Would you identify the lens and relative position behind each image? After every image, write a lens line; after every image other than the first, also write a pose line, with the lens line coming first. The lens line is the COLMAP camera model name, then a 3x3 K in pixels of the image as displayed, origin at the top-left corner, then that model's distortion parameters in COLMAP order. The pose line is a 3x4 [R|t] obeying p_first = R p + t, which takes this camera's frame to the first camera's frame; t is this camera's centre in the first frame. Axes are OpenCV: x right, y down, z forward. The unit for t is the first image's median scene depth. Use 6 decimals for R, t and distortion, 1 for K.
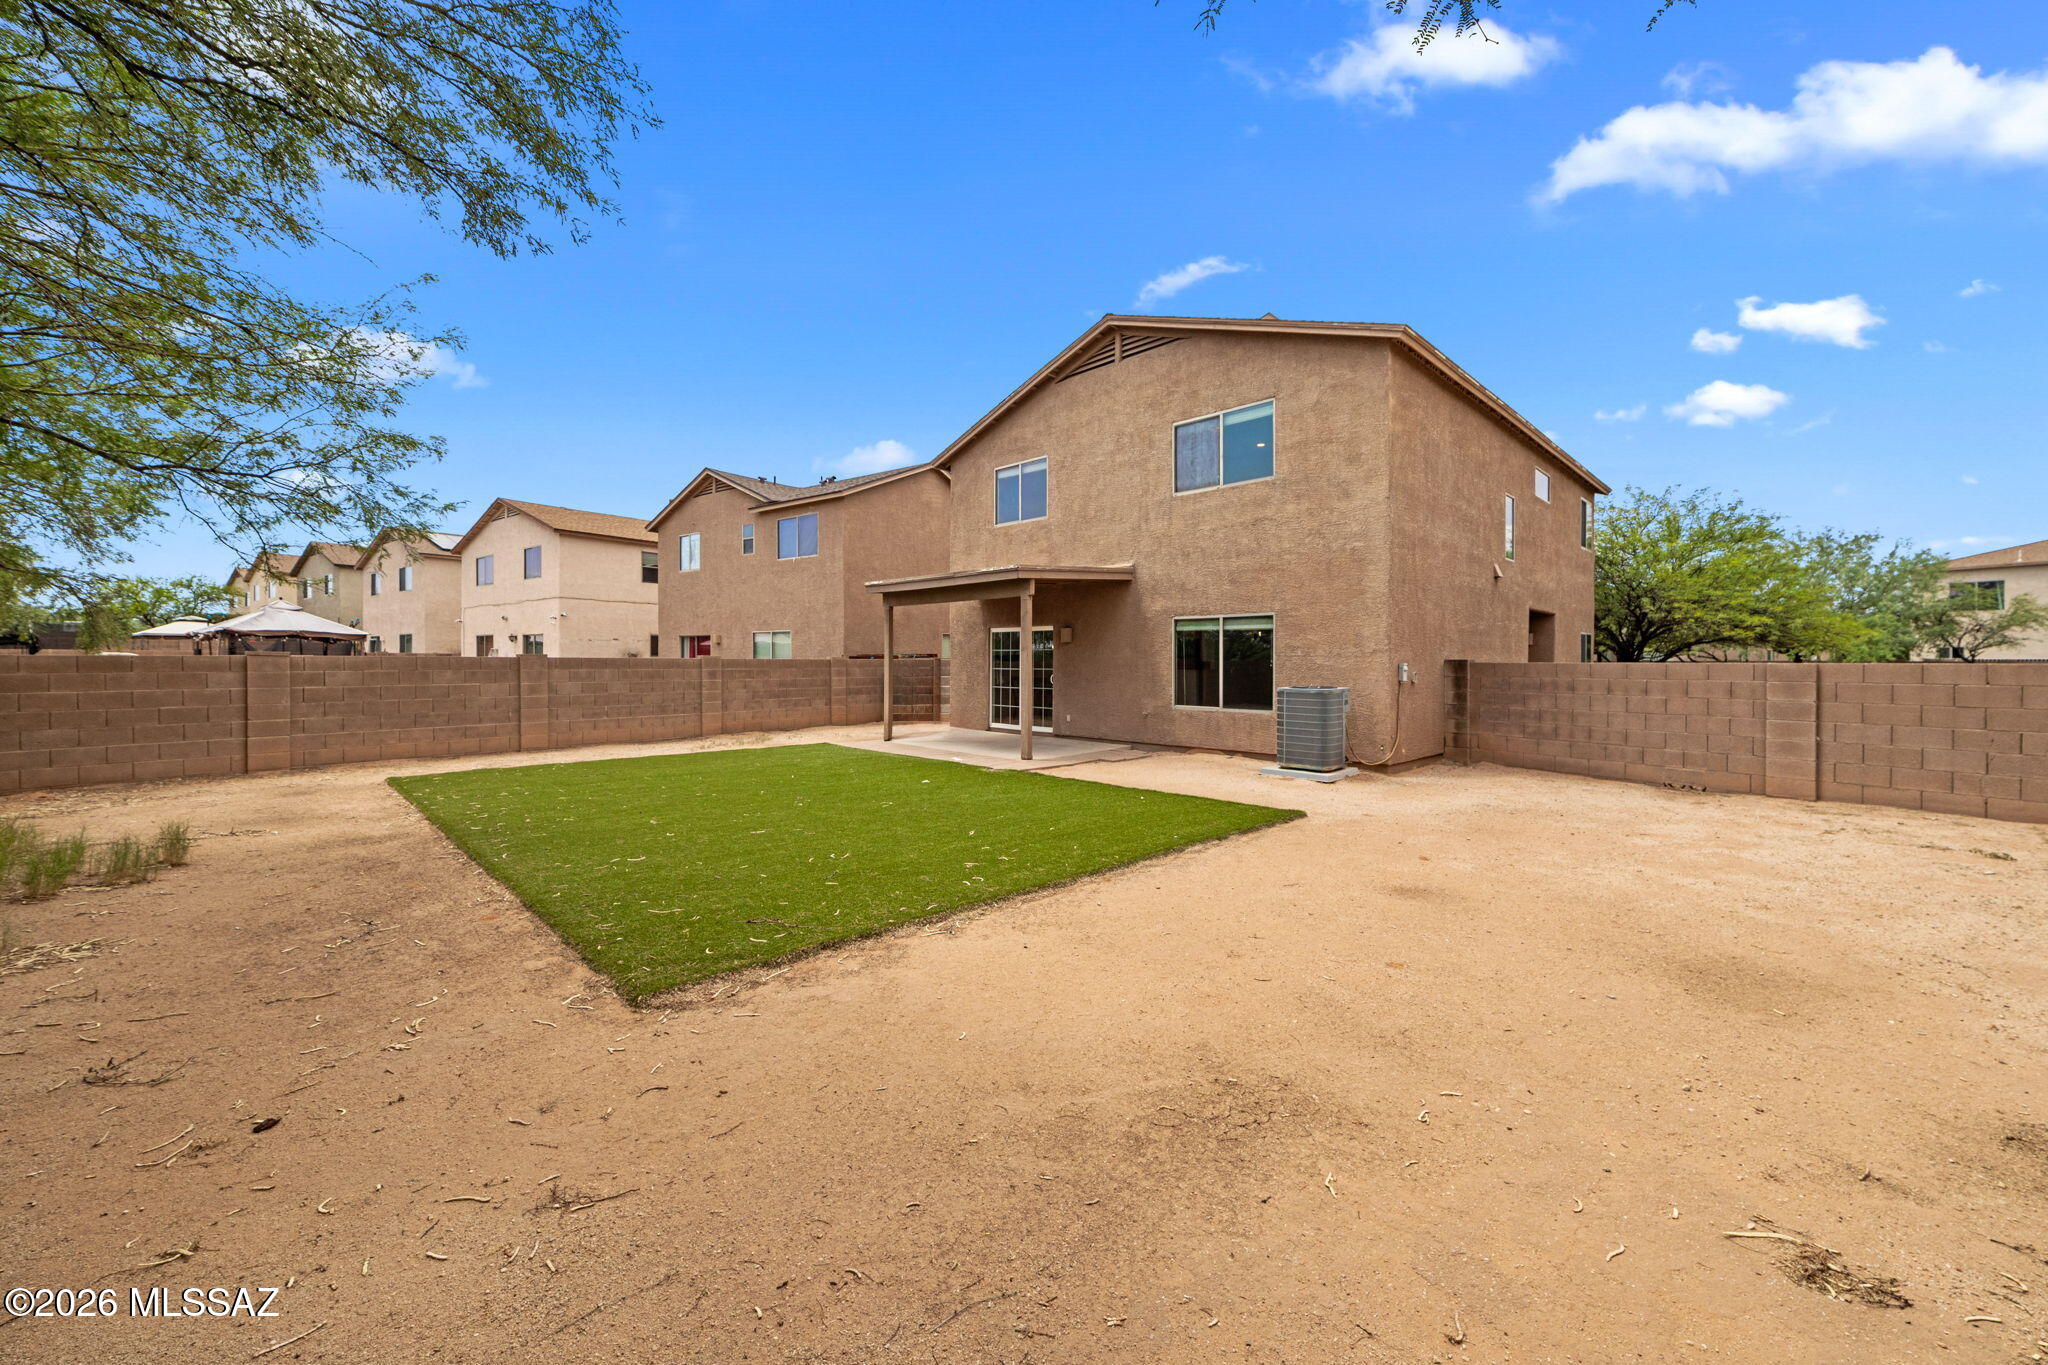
lens RADIAL K [[788.7, 0, 1025.2], [0, 788.7, 670.2], [0, 0, 1]] dist [0.000586, 0.000043]
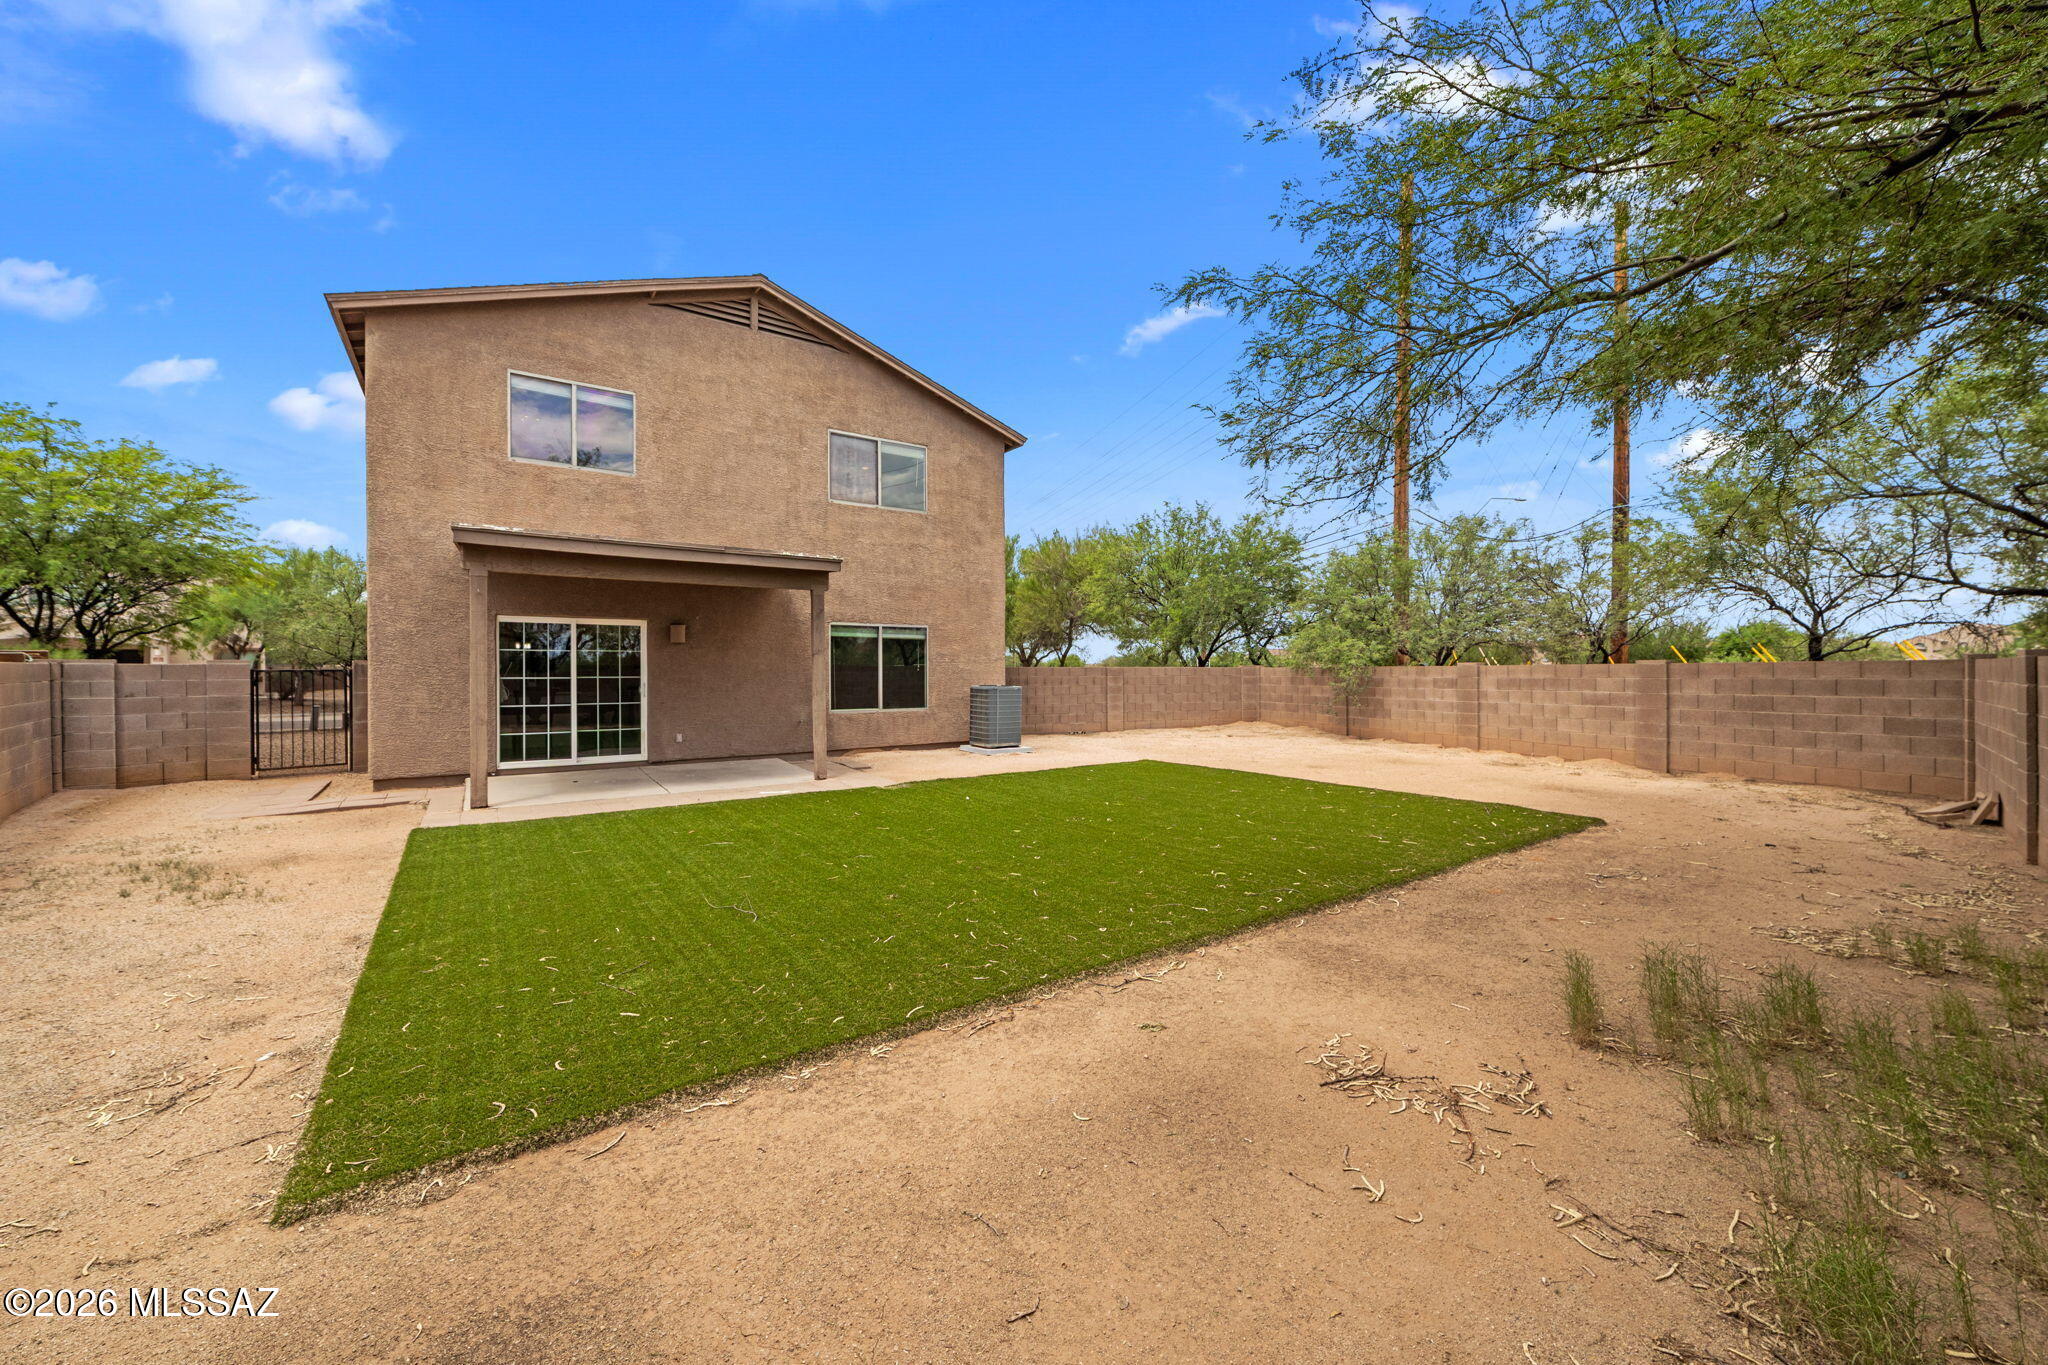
lens RADIAL K [[788.7, 0, 1024.9], [0, 788.7, 676.3], [0, 0, 1]] dist [0.000586, 0.000043]
pose [[0.167626, -0.012811, 0.985767, -0.800852], [0.011111, 0.999877, 0.011105, -0.007404], [-0.985788, 0.009091, 0.167748, 0.620208]]
